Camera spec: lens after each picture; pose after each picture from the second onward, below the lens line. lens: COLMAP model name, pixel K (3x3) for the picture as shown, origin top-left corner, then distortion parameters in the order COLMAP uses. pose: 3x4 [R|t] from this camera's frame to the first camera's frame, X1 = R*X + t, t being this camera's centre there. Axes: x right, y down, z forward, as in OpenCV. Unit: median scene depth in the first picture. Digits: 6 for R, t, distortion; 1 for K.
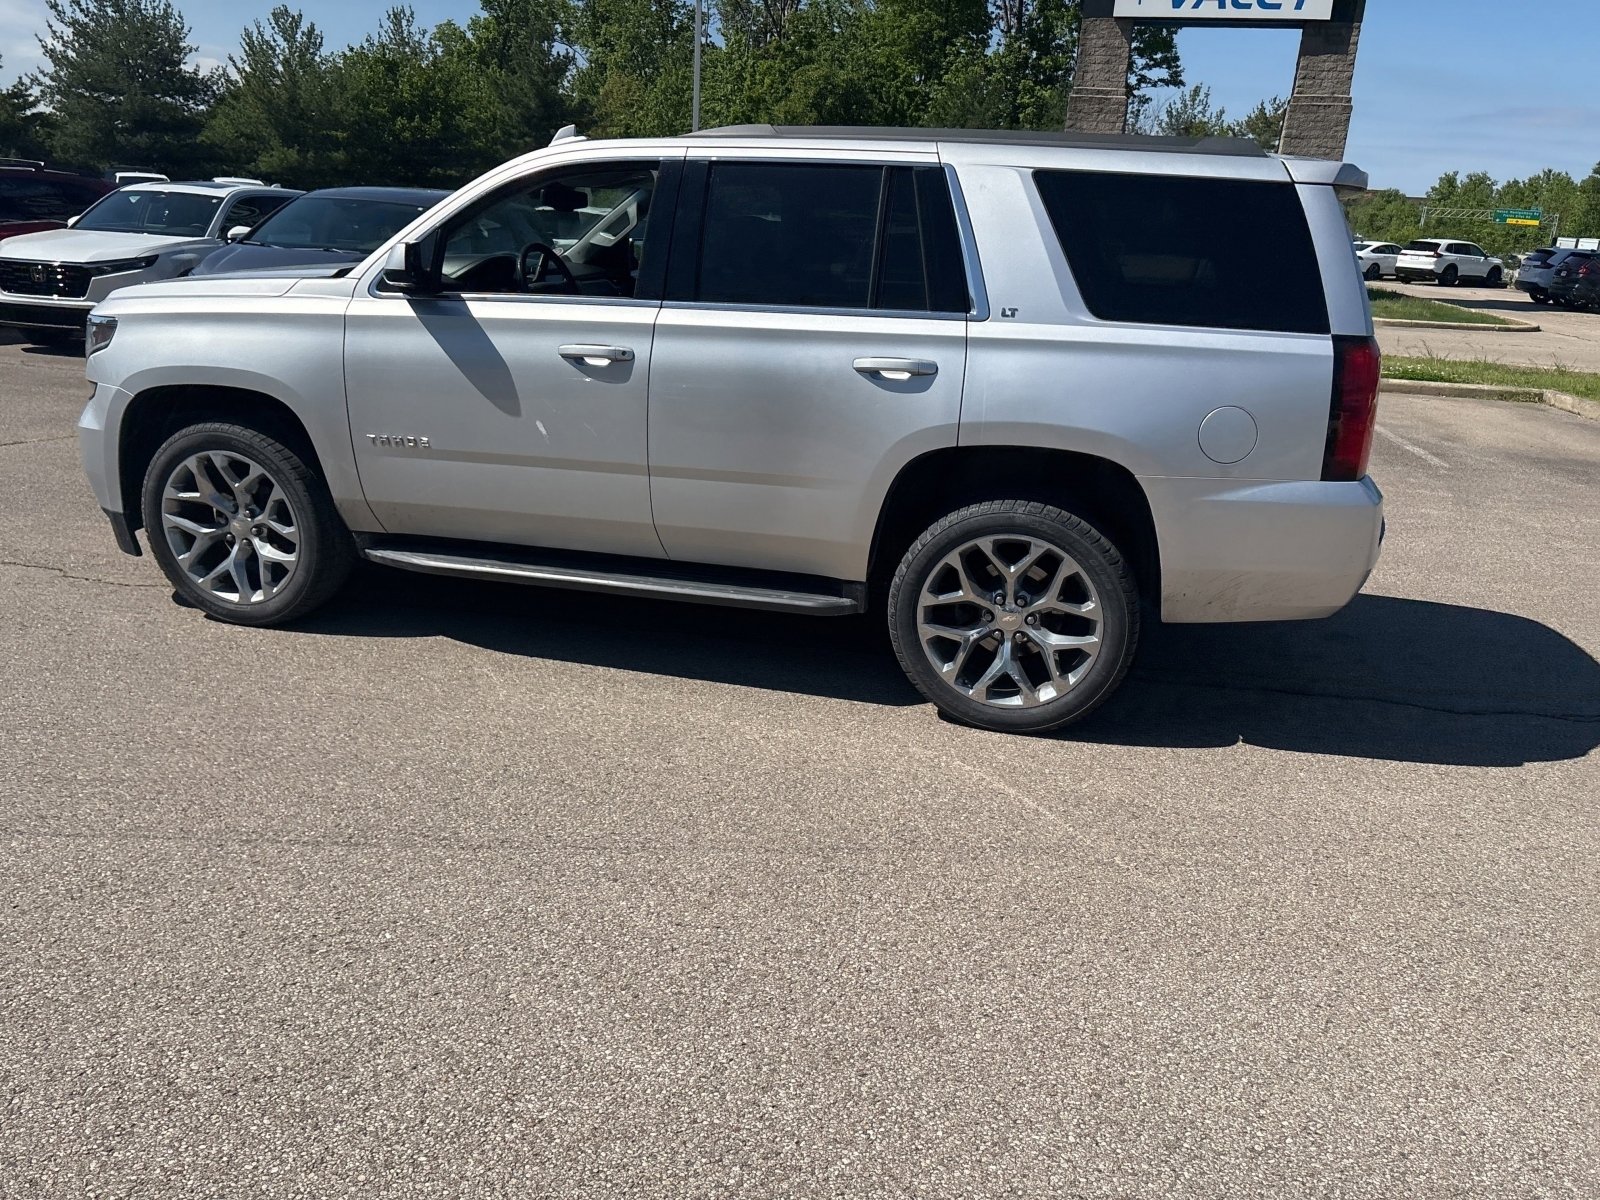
lens RADIAL K [[1162.8, 0, 799.0], [0, 1162.8, 599.1], [0, 0, 1]] dist [0.051206, -0.047466]
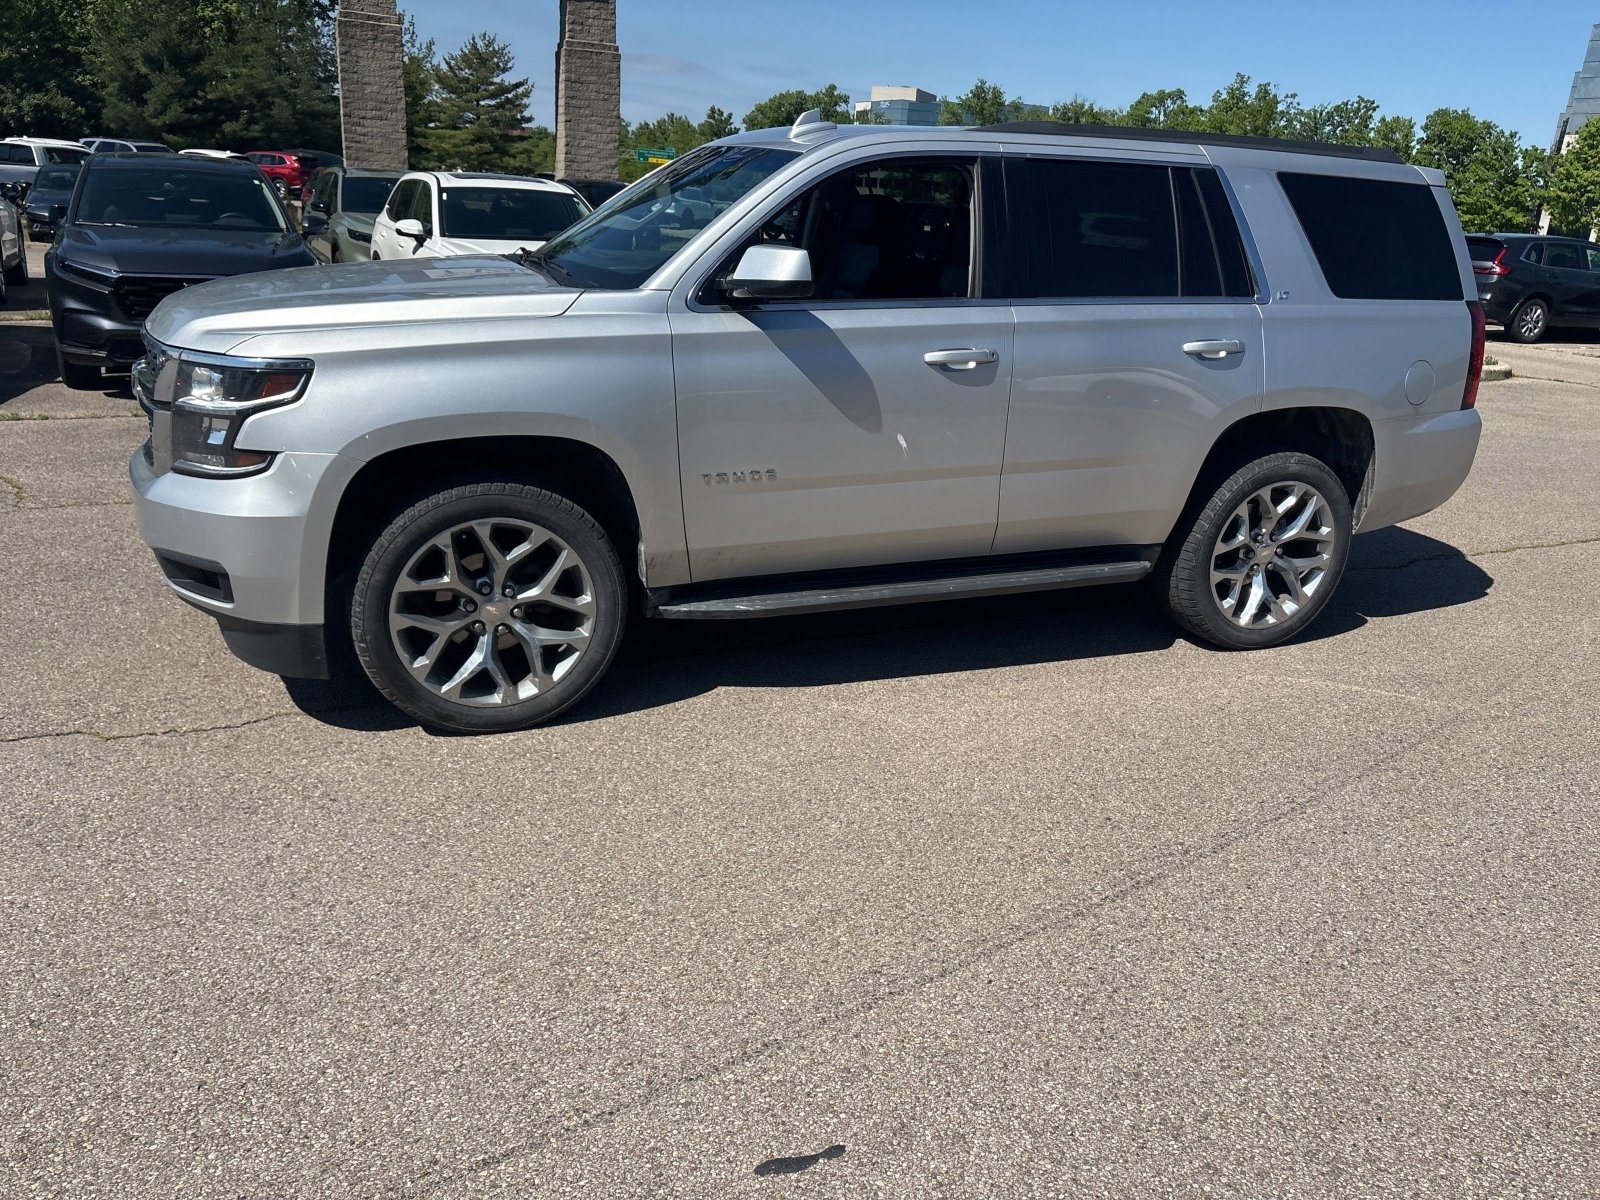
lens RADIAL K [[1171.8, 0, 802.7], [0, 1171.8, 605.1], [0, 0, 1]] dist [0.039310, -0.036904]
pose [[0.812021, -0.194072, 0.550417, -0.843723], [0.164553, 0.980963, 0.103116, -0.127977], [-0.559951, 0.006840, 0.828498, 0.257186]]
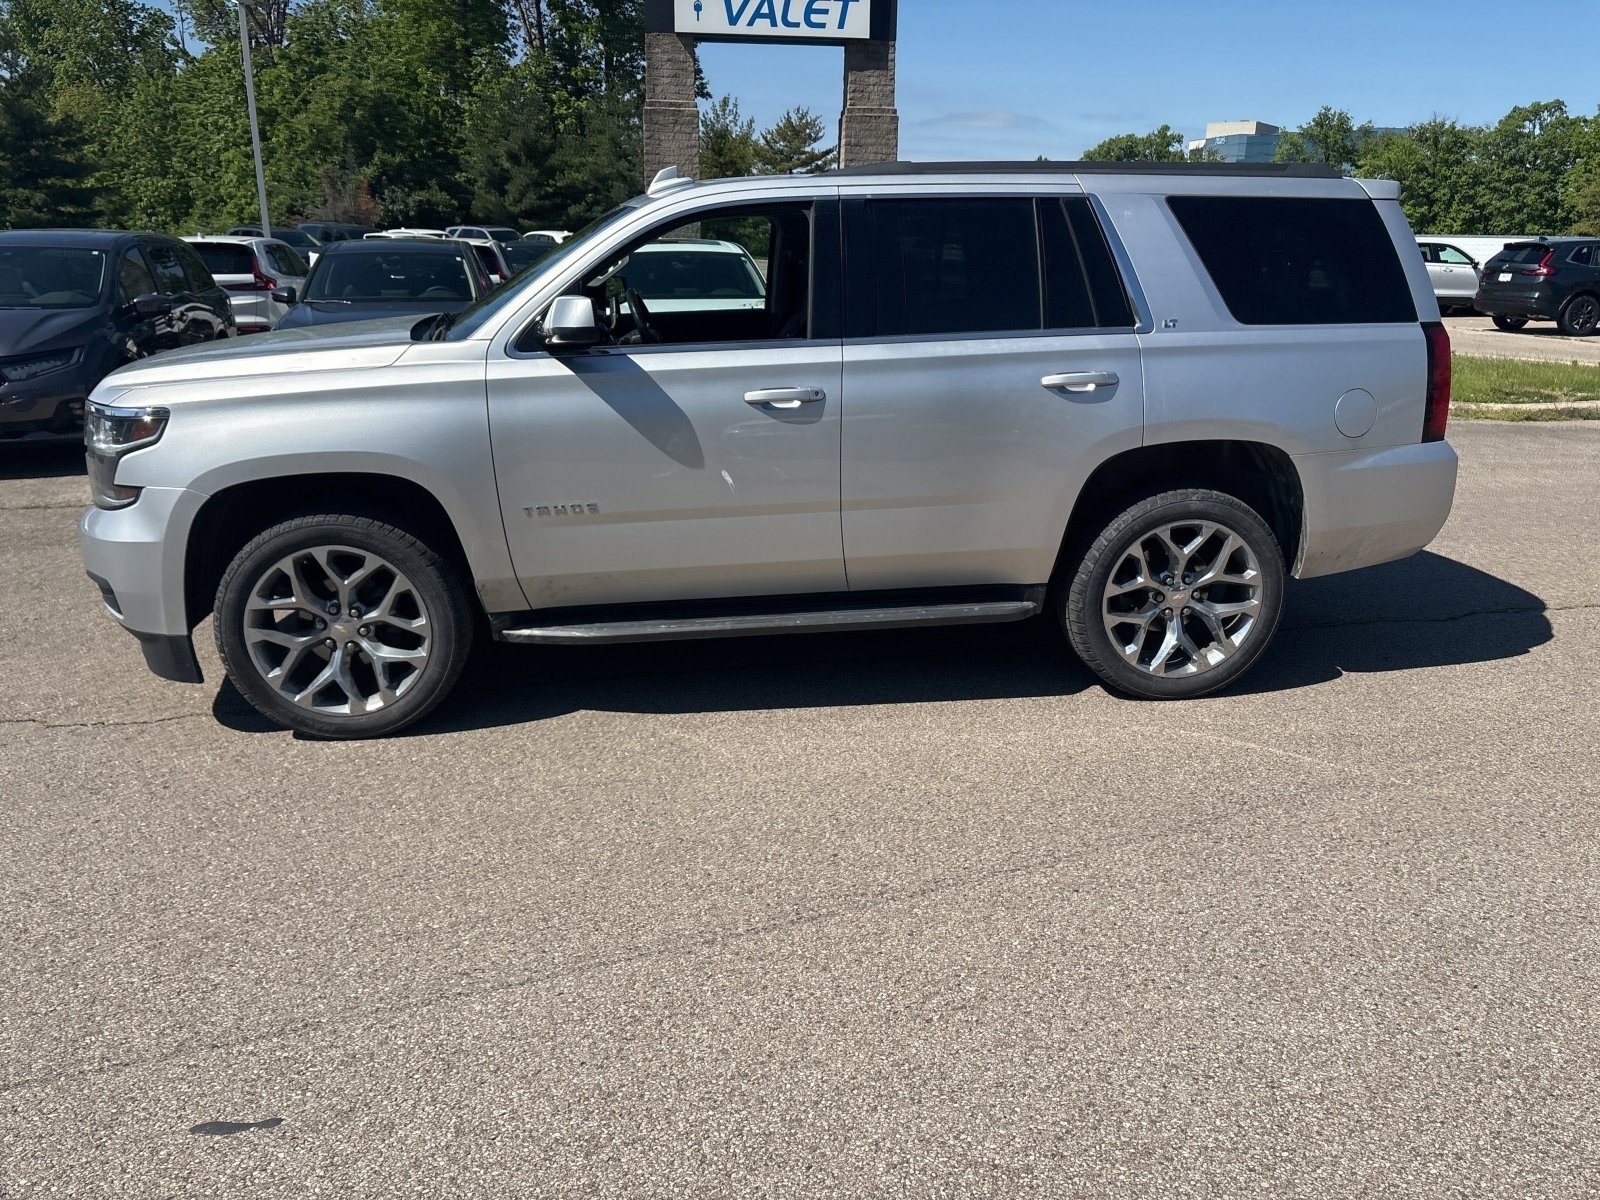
lens RADIAL K [[1170.1, 0, 800.8], [0, 1170.1, 597.0], [0, 0, 1]] dist [0.023516, -0.006152]
pose [[0.931379, -0.149370, 0.331995, -0.506880], [0.152500, 0.988161, 0.016766, -0.054372], [-0.330569, 0.035014, 0.943132, 0.058841]]
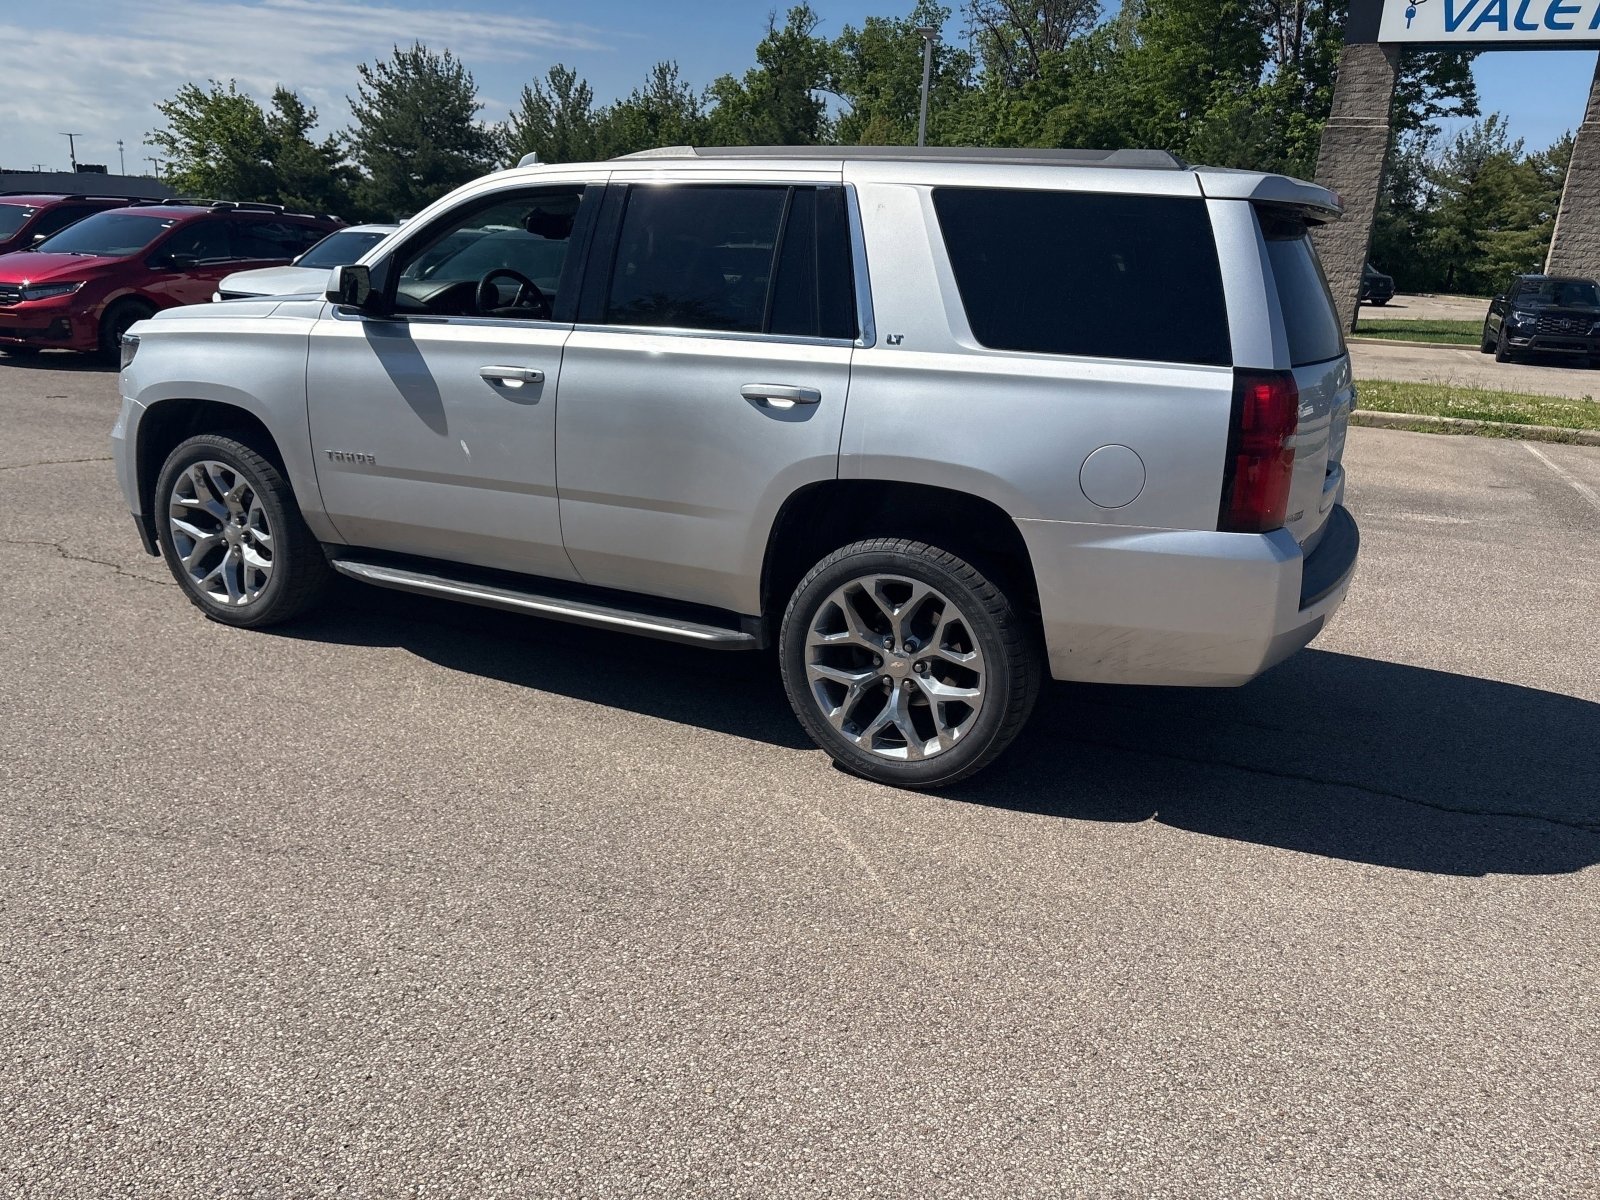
lens RADIAL K [[1158.8, 0, 798.8], [0, 1158.8, 615.1], [0, 0, 1]] dist [0.070190, -0.068186]
pose [[0.979465, 0.057711, -0.193177, 0.269889], [-0.061578, 0.998003, -0.014067, -0.004739], [0.191979, 0.025673, 0.981063, 0.063023]]
